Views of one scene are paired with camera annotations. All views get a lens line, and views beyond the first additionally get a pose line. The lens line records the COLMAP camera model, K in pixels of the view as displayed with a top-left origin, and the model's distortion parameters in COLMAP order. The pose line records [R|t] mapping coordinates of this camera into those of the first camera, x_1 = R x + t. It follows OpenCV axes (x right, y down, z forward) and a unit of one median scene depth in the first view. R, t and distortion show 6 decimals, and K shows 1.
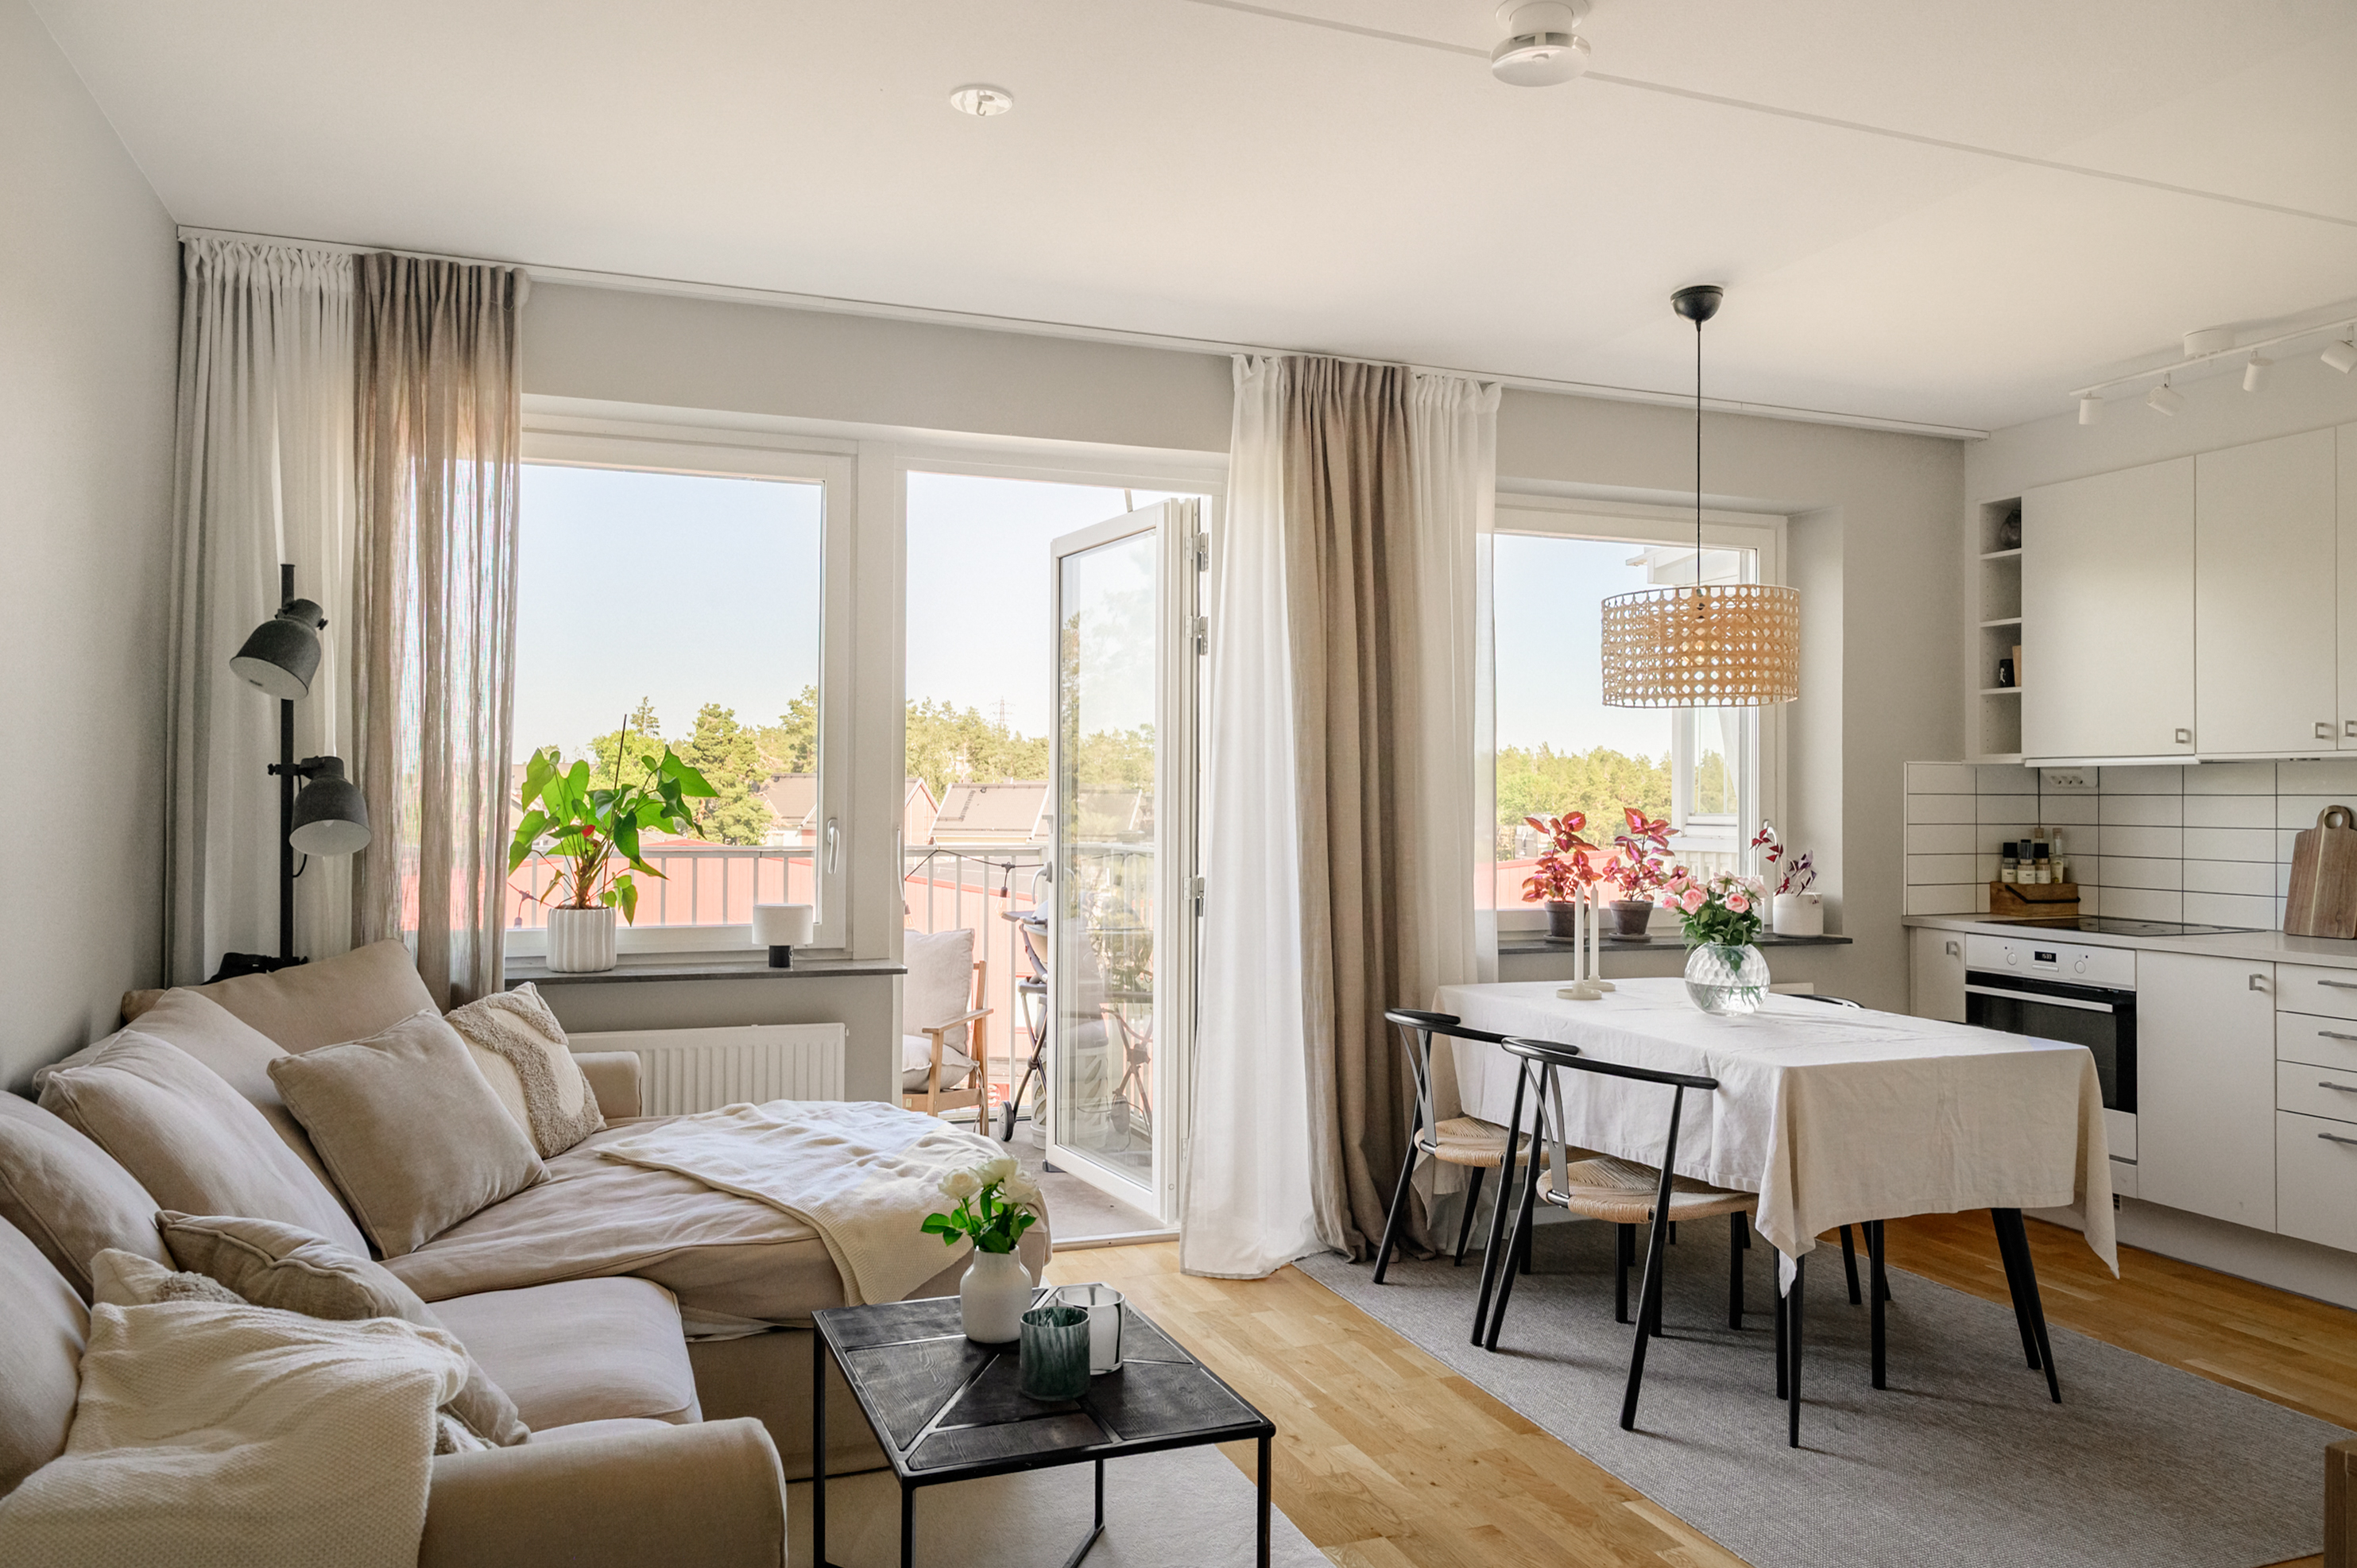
lens RADIAL K [[1670.1, 0, 1178.5], [0, 1670.1, 784.0], [0, 0, 1]] dist [0.006256, 0.002041]
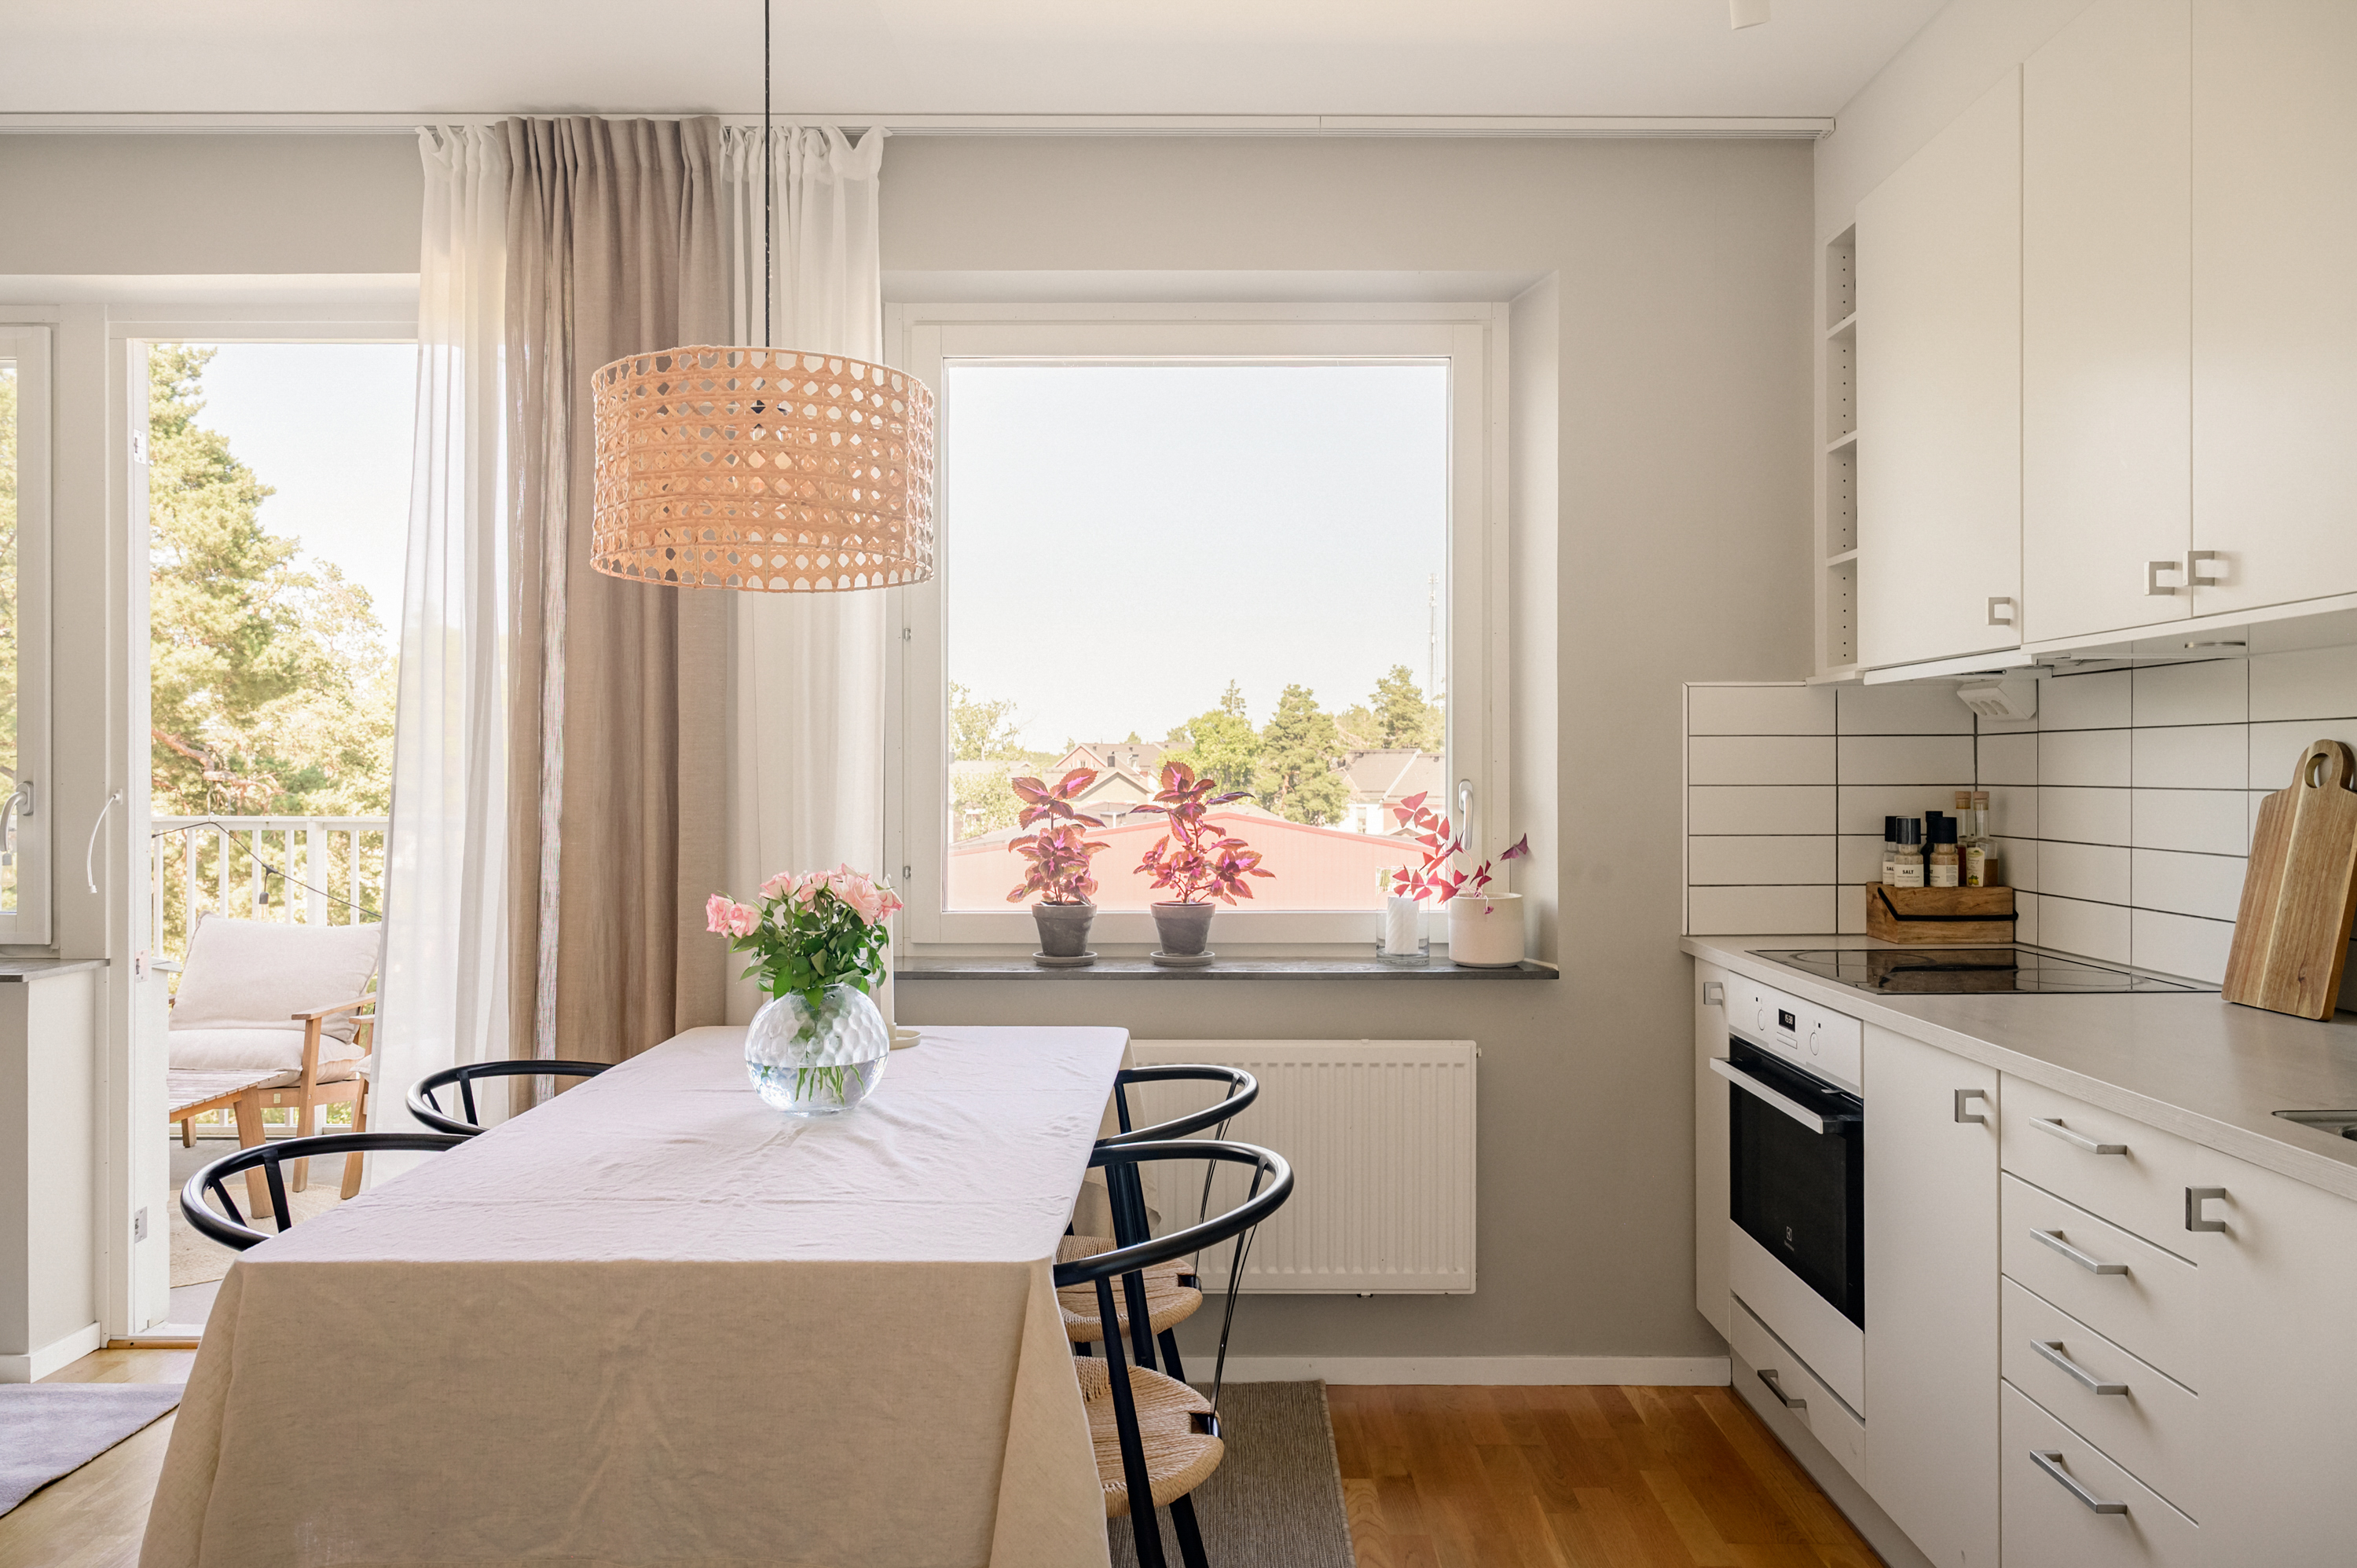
lens RADIAL K [[1620.4, 0, 1192.9], [0, 1620.4, 759.1], [0, 0, 1]] dist [0.000427, 0.000729]
pose [[0.935836, -0.010222, -0.352288, 0.494232], [0.010221, 0.999946, -0.001864, 0.014151], [0.352288, -0.001857, 0.935890, 0.399349]]
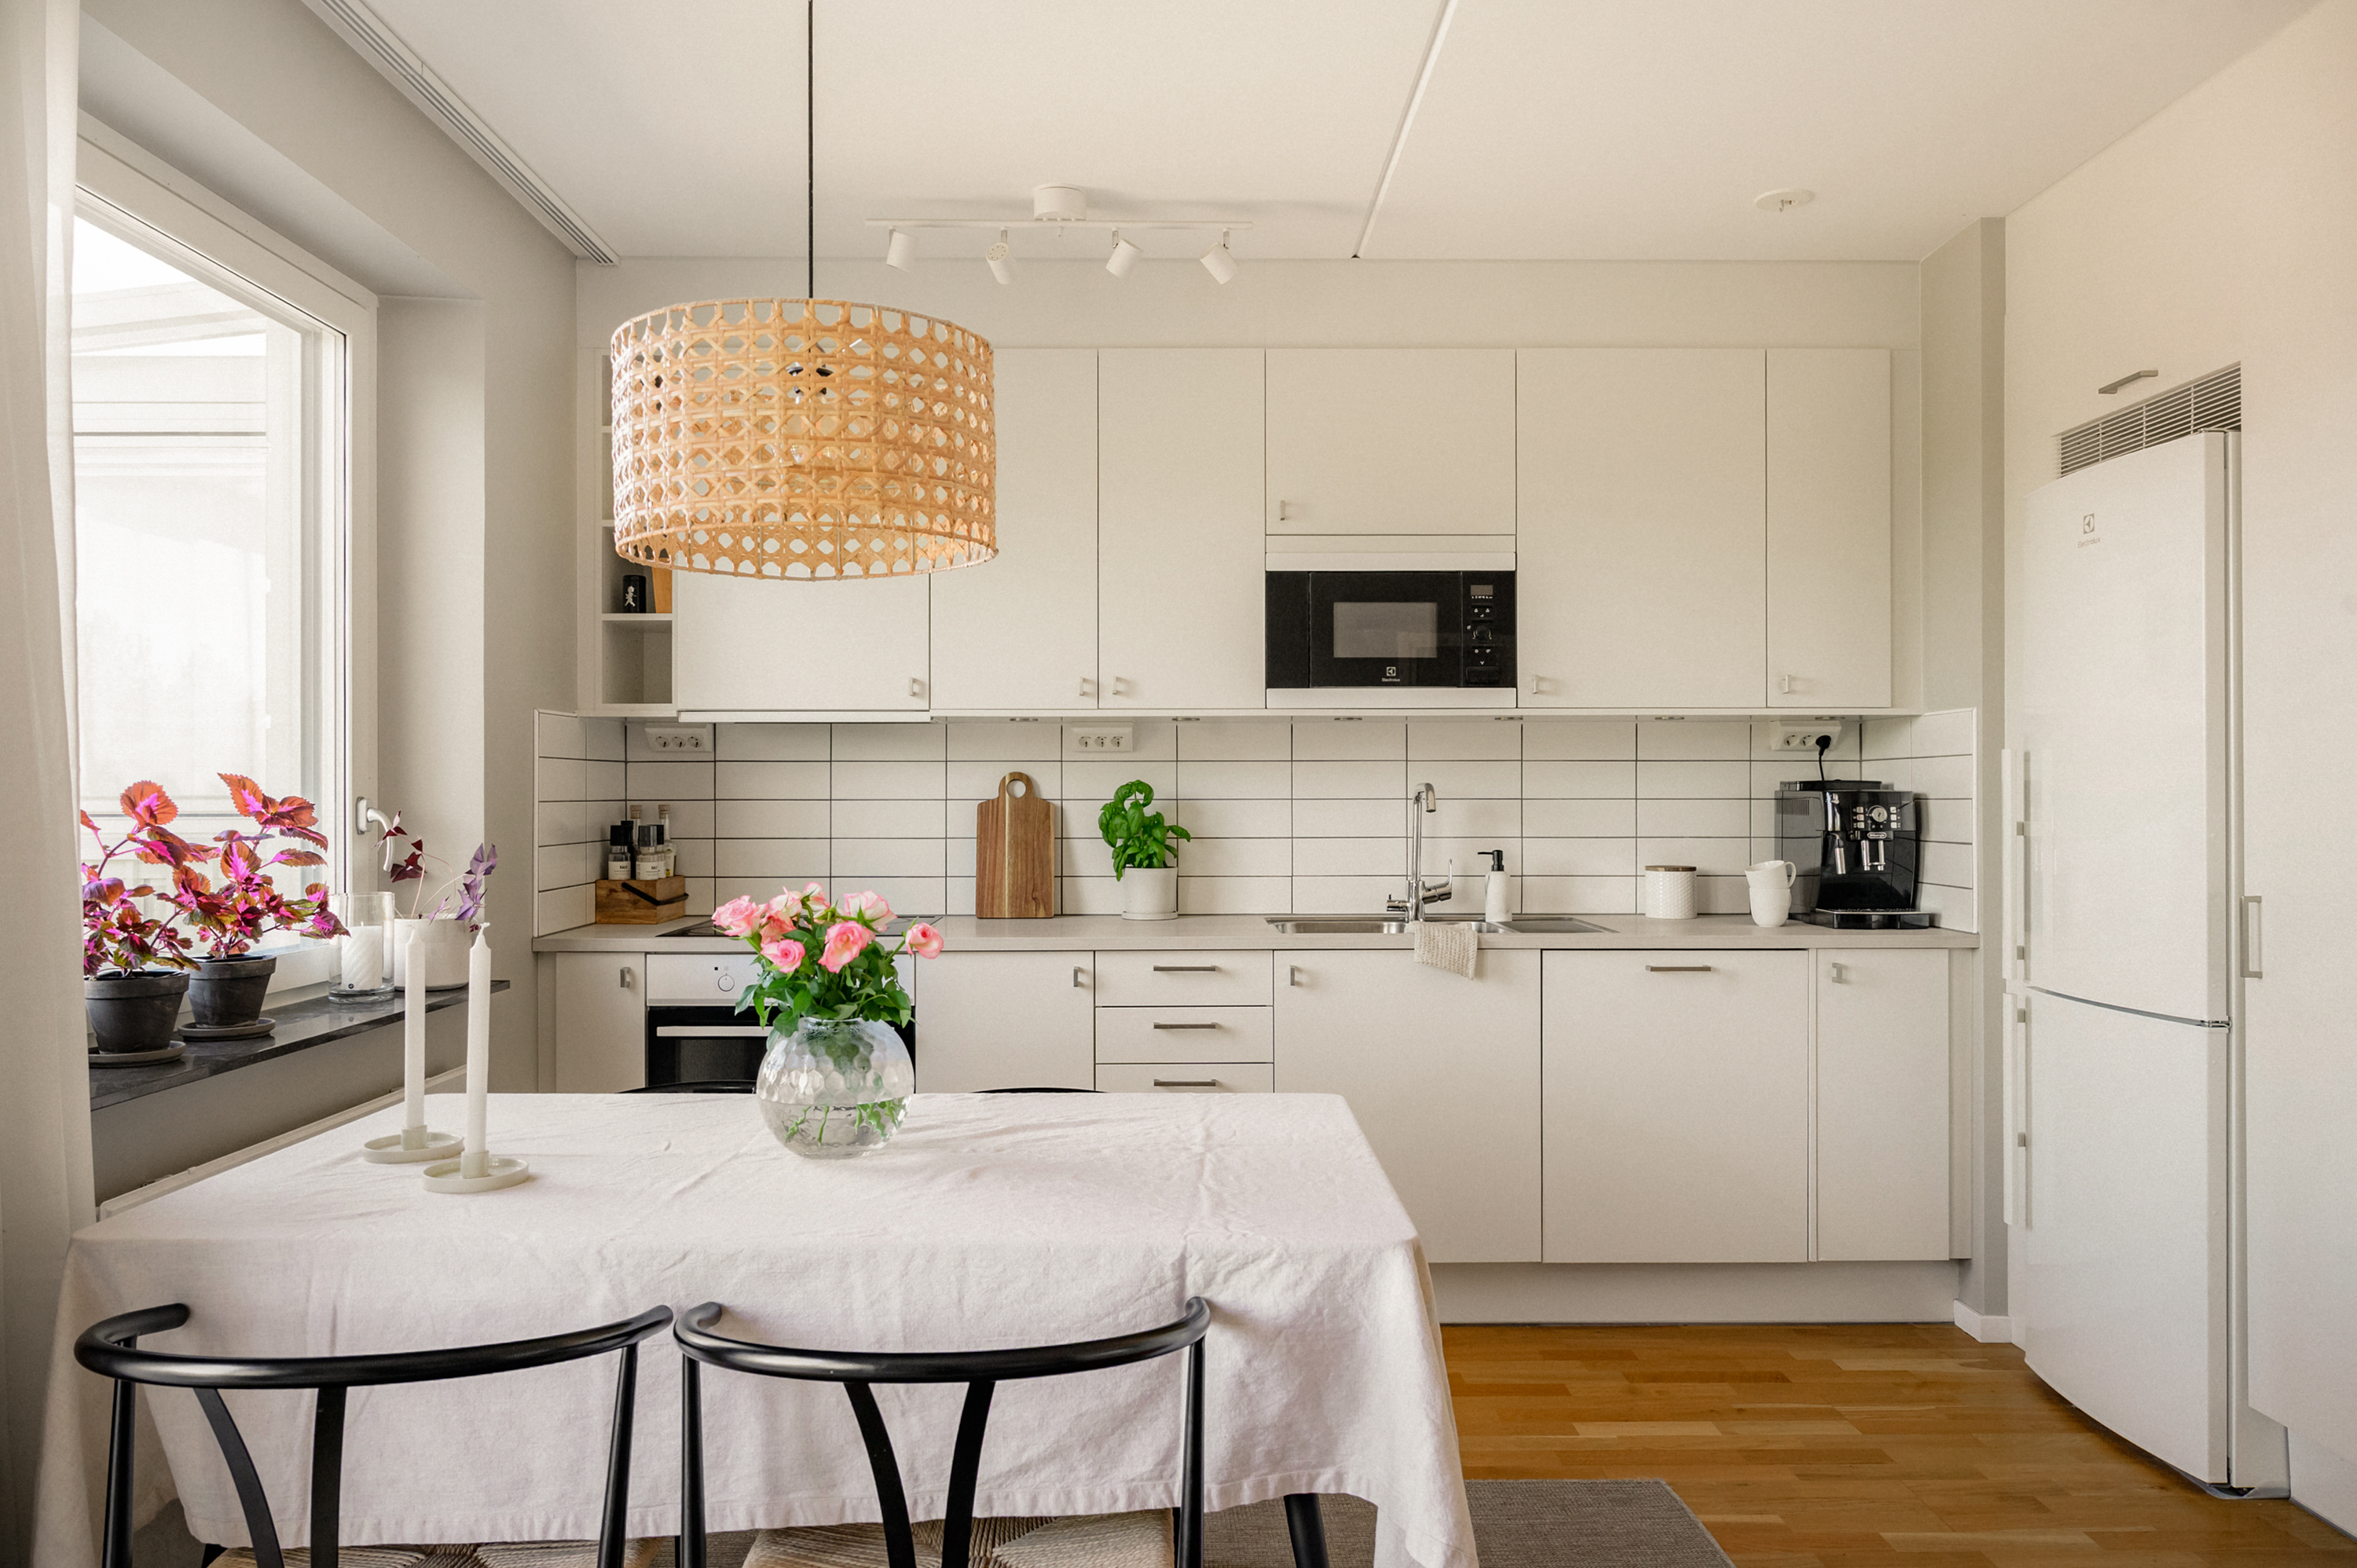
lens RADIAL K [[1605.0, 0, 1178.5], [0, 1605.0, 784.0], [0, 0, 1]] dist [-0.000298, -0.000382]
pose [[0.347346, -0.003486, 0.937731, -0.086944], [-0.002973, 0.999984, 0.004819, 0.013270], [-0.937732, -0.004462, 0.347330, 0.553271]]
